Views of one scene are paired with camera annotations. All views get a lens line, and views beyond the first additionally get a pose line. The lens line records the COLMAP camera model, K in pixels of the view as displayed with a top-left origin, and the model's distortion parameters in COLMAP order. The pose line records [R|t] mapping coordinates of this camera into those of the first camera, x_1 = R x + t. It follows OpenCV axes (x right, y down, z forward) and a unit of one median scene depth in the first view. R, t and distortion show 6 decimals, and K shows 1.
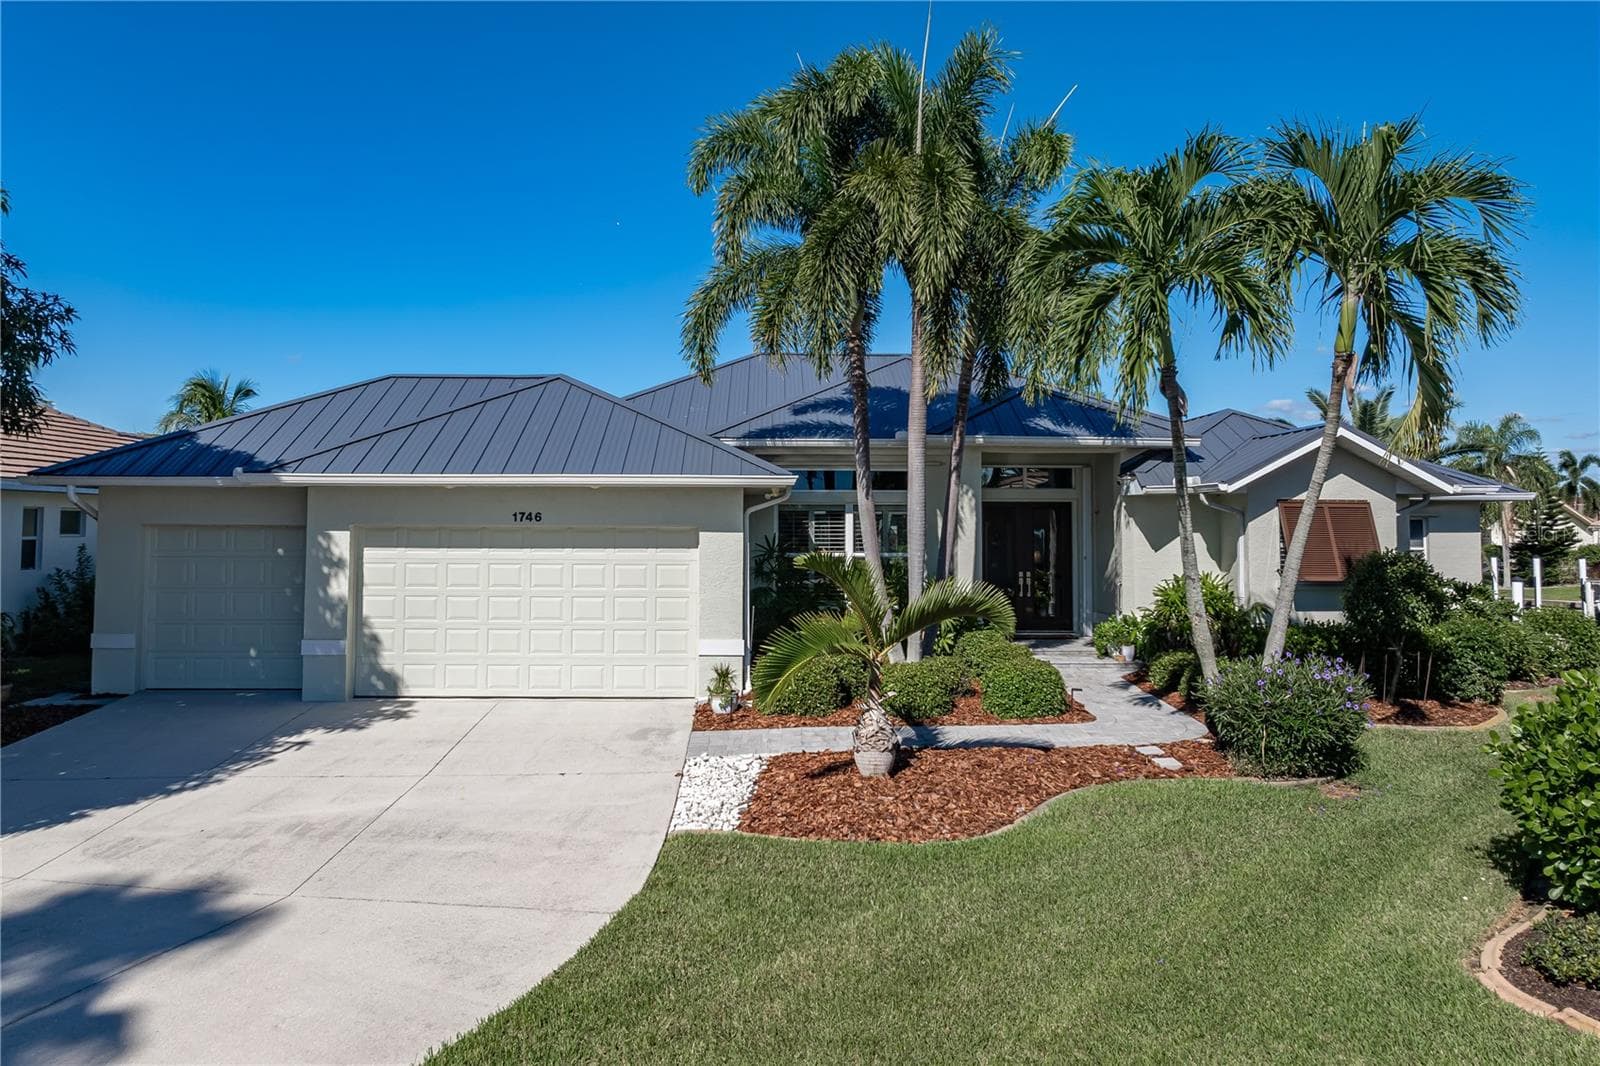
lens RADIAL K [[1149.0, 0, 799.8], [0, 1149.0, 467.2], [0, 0, 1]] dist [-0.017218, 0.002032]
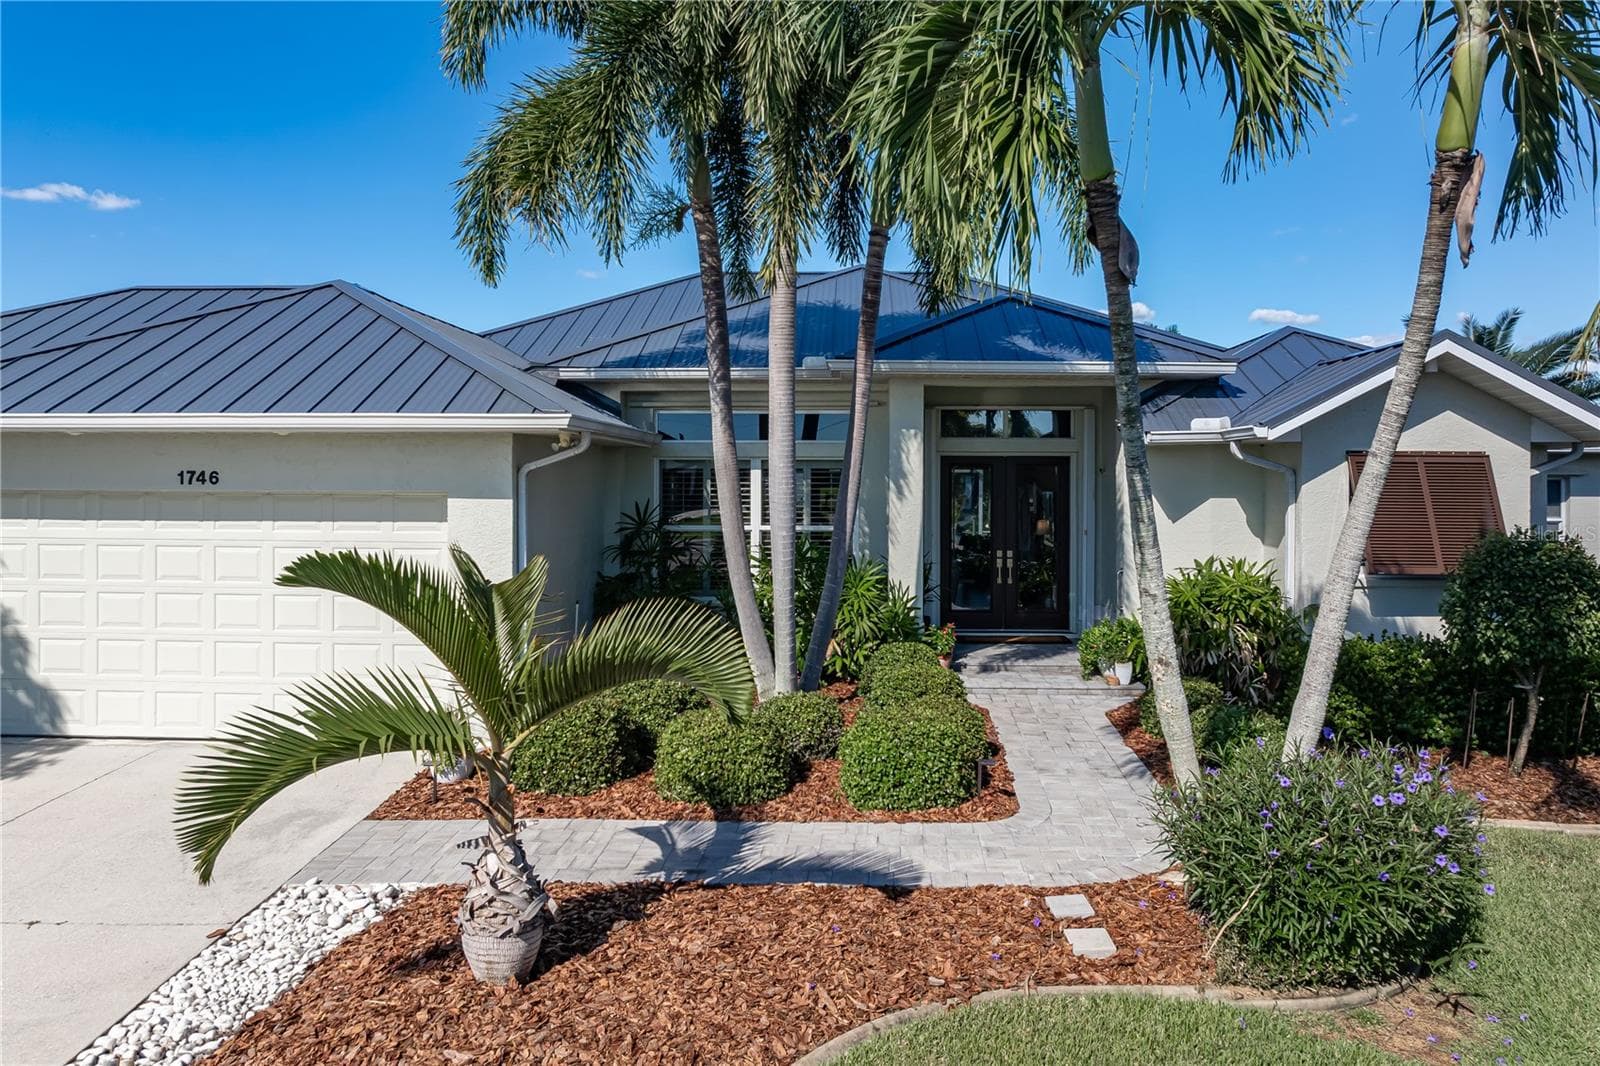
lens RADIAL K [[1185.4, 0, 799.7], [0, 1185.4, 491.9], [0, 0, 1]] dist [-0.075071, 0.104179]
pose [[0.997974, 0.000446, -0.063628, 0.151859], [0.003254, 0.998309, 0.058032, 0.012110], [0.063546, -0.058121, 0.996285, 0.317461]]
